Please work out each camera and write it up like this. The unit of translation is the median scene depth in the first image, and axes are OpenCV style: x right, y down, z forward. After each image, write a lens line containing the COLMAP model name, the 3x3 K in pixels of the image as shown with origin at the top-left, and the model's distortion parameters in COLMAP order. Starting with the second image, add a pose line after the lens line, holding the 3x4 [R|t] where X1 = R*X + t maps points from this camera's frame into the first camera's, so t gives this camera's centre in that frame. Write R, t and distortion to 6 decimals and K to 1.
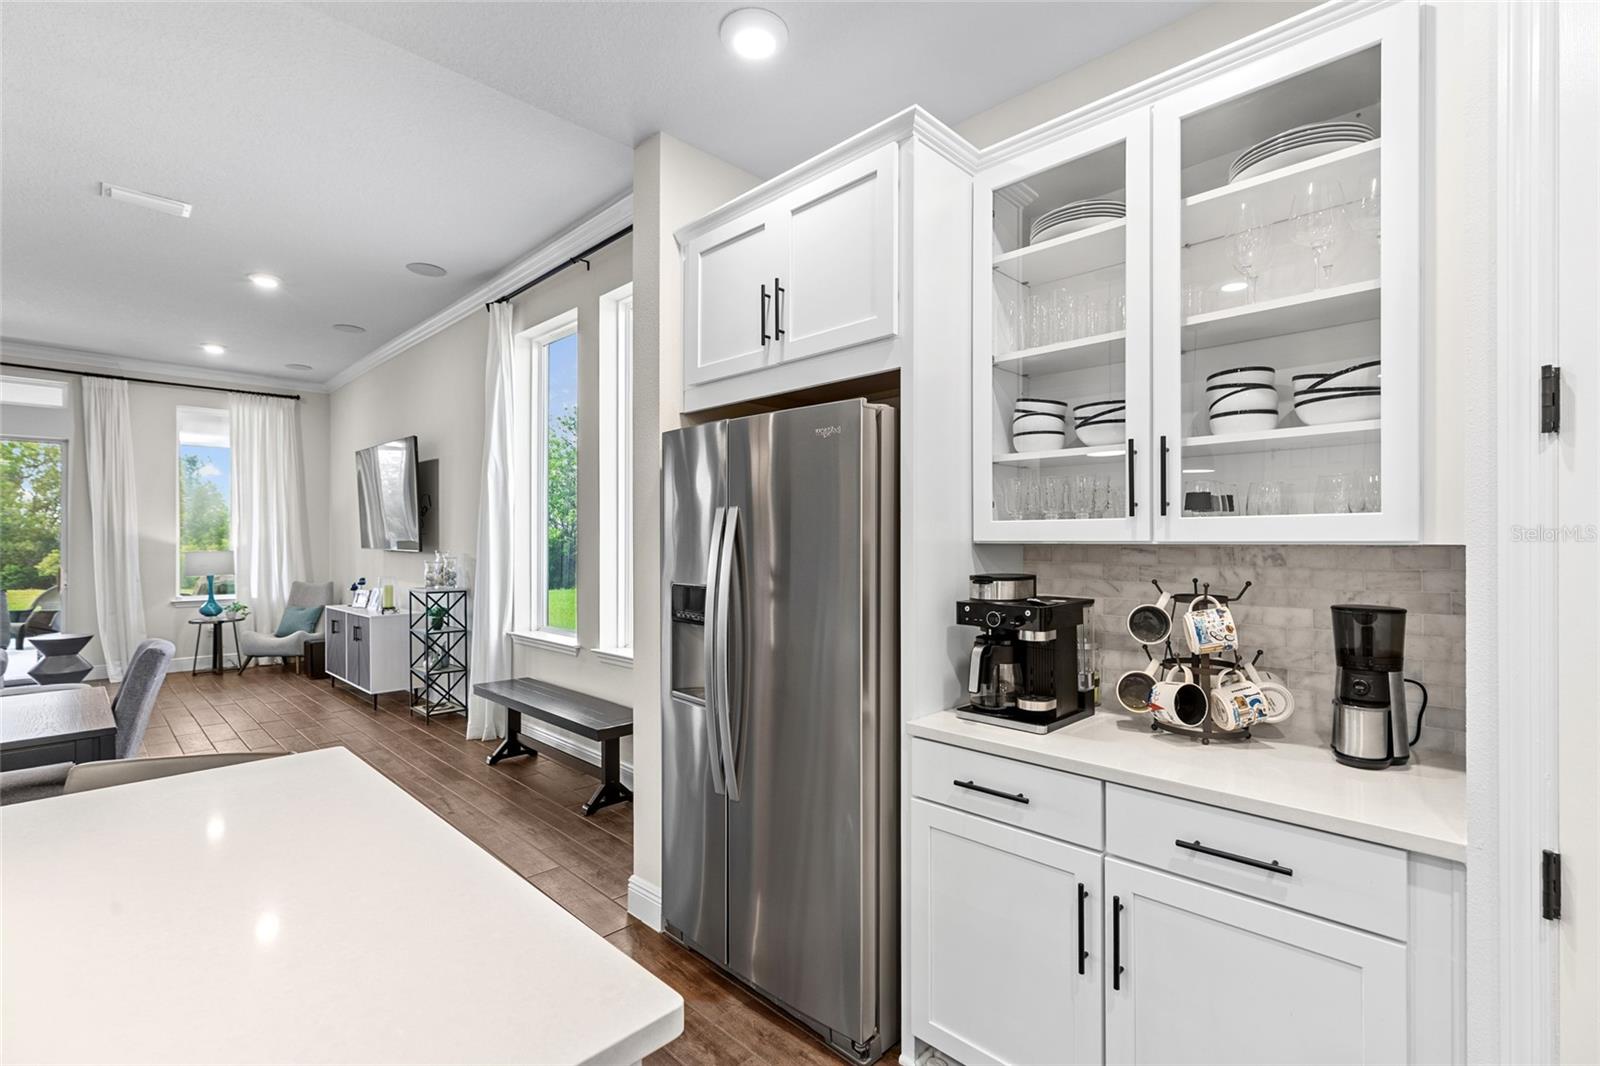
lens RADIAL K [[719.8, 0, 802.5], [0, 719.8, 541.1], [0, 0, 1]] dist [0.001679, 0.000440]
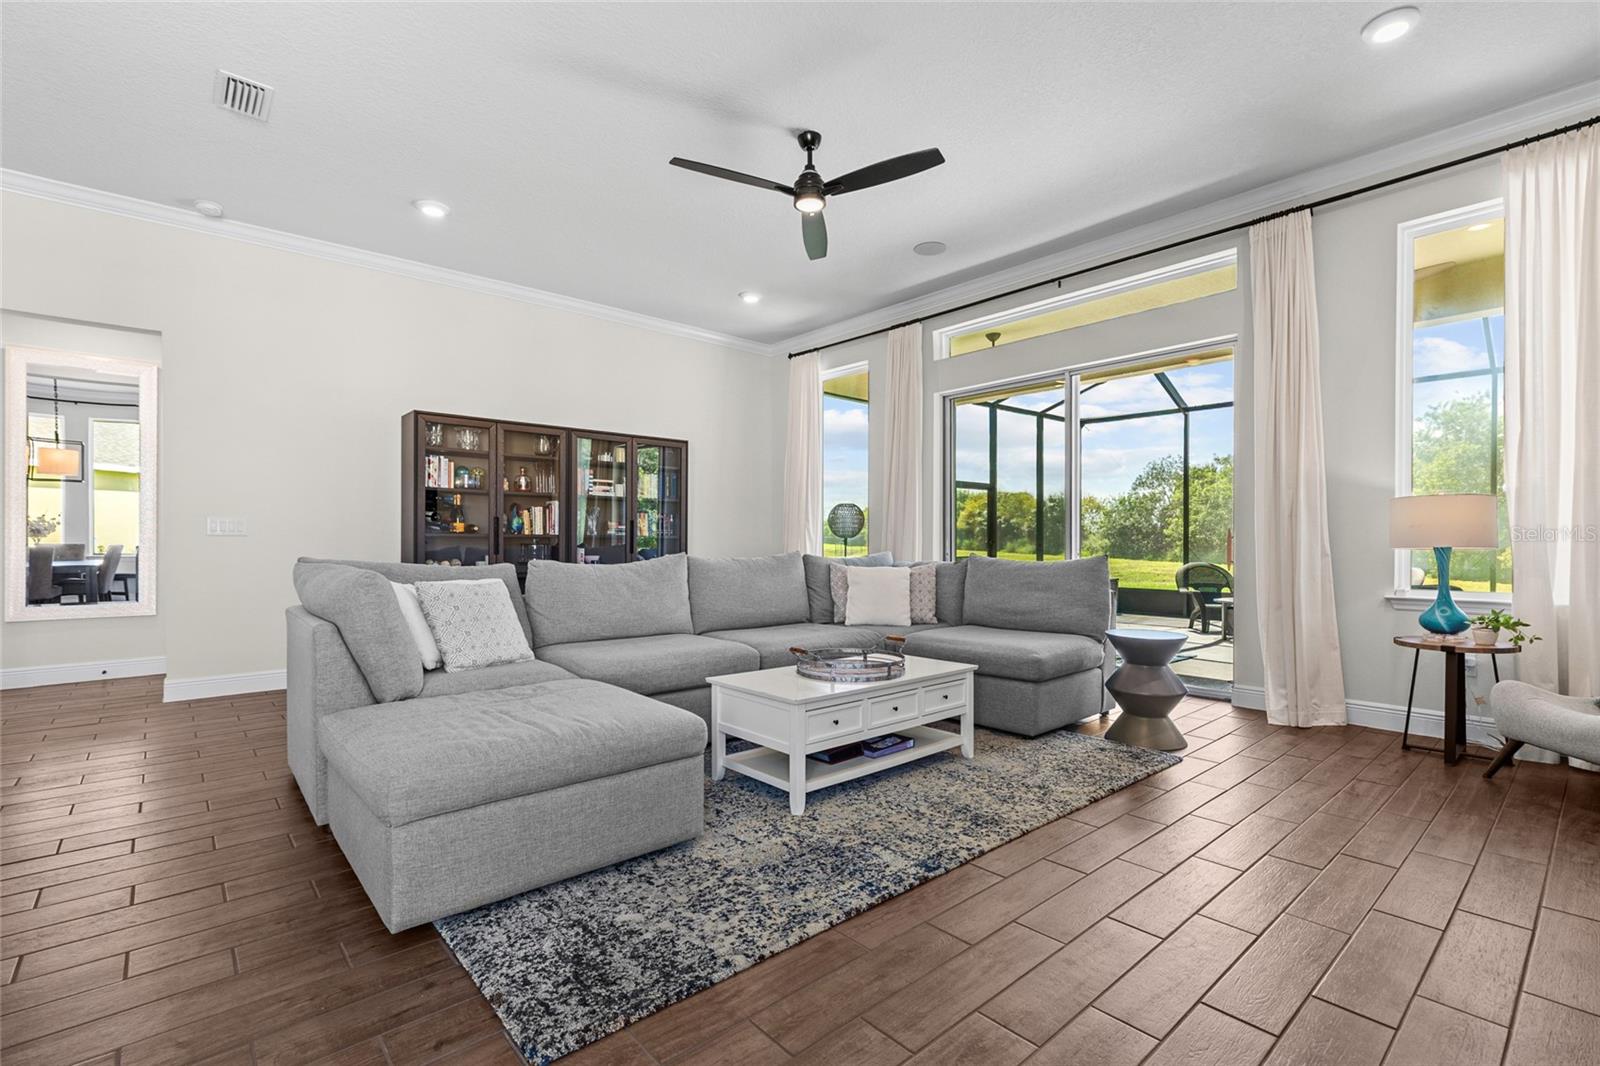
lens RADIAL K [[734.5, 0, 802.6], [0, 734.5, 537.5], [0, 0, 1]] dist [0.002710, 0.000093]
pose [[-0.061971, -0.004568, -0.998068, -1.299926], [0.001612, 0.999988, -0.004677, 0.177533], [0.998077, -0.001898, -0.061963, 2.542783]]
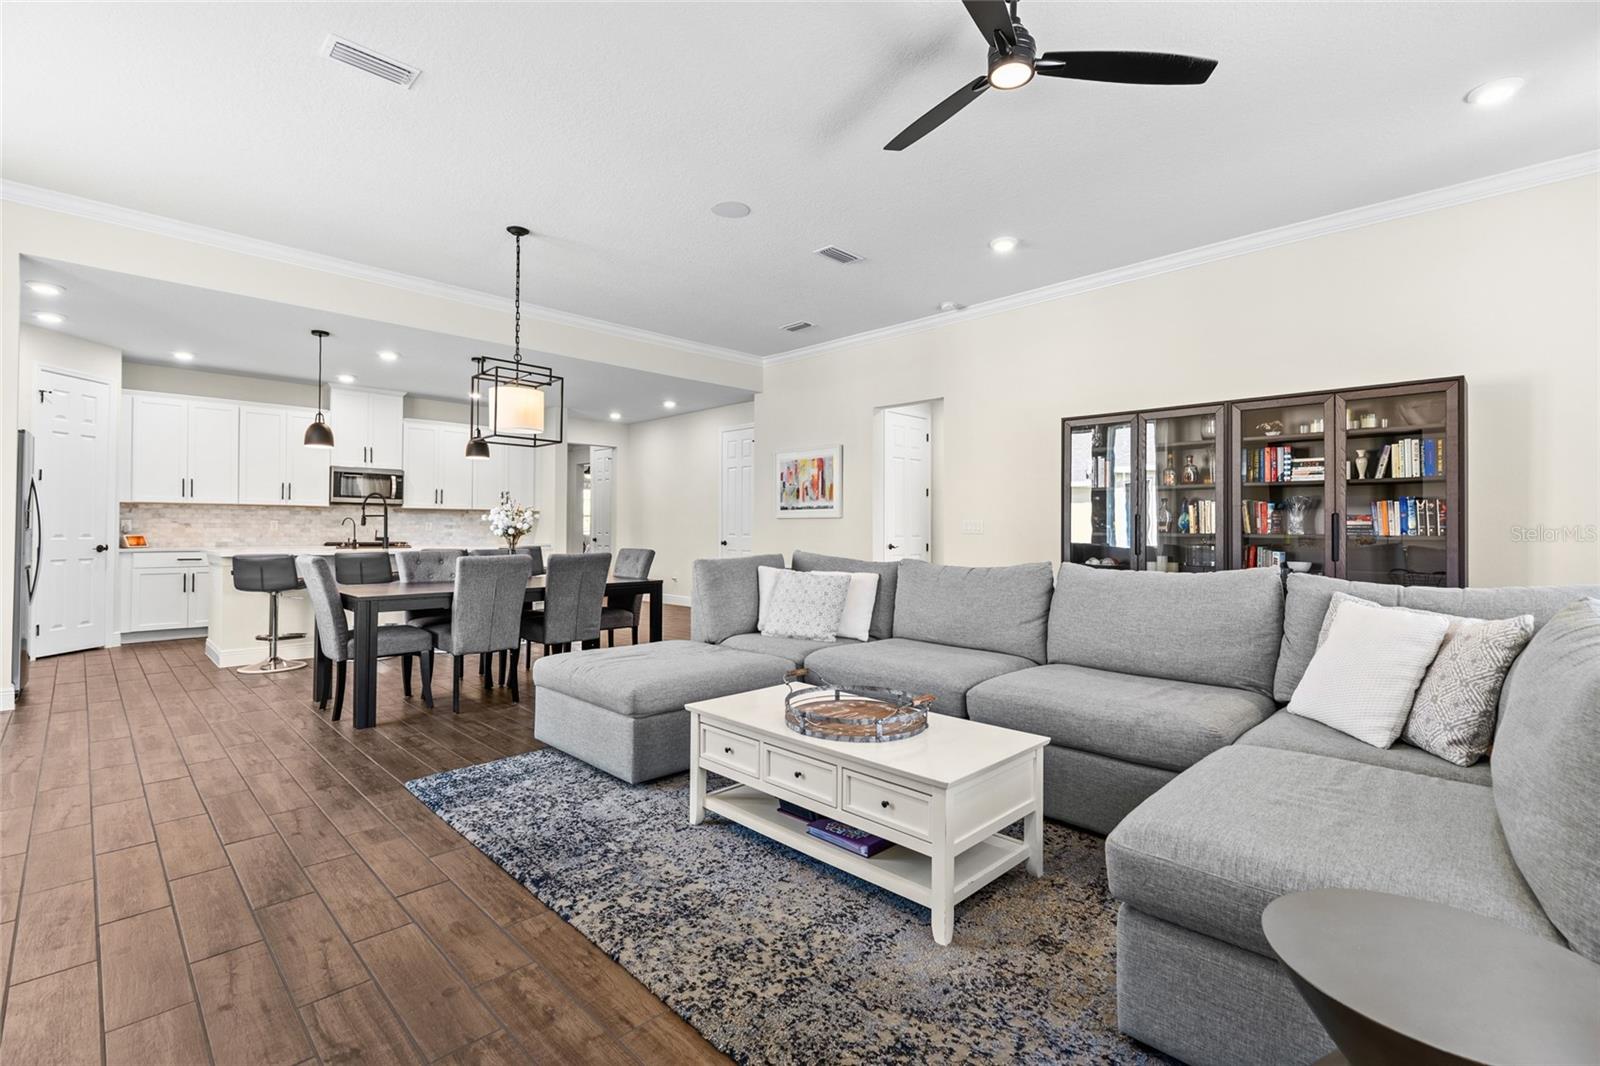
lens RADIAL K [[716.7, 0, 802.8], [0, 716.7, 521.7], [0, 0, 1]] dist [0.002080, 0.000330]
pose [[-0.999989, -0.004359, 0.001905, -3.039954], [-0.004381, 0.999924, -0.011566, 0.137784], [-0.001854, -0.011574, -0.999931, 3.921353]]
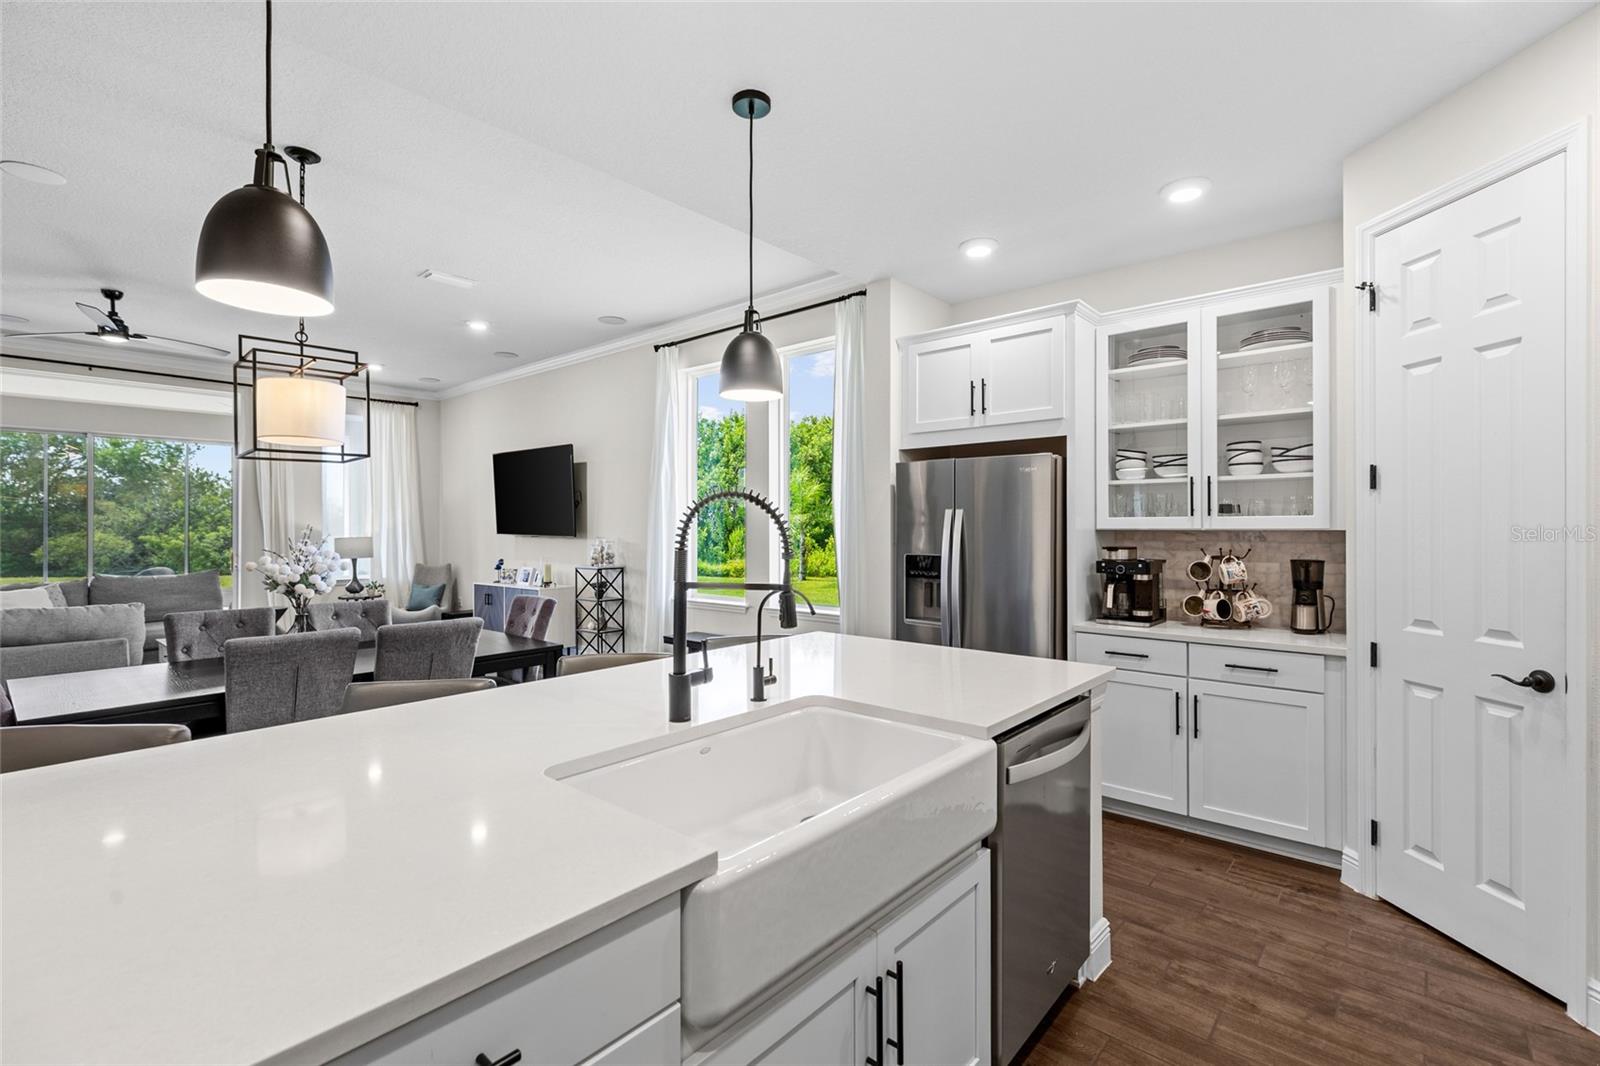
lens RADIAL K [[715.3, 0, 805.5], [0, 715.3, 526.6], [0, 0, 1]] dist [0.003563, 0.000275]
pose [[0.997922, -0.001236, 0.064418, -0.699476], [0.001337, 0.999998, -0.001525, -0.003822], [-0.064416, 0.001608, 0.997922, -0.855869]]
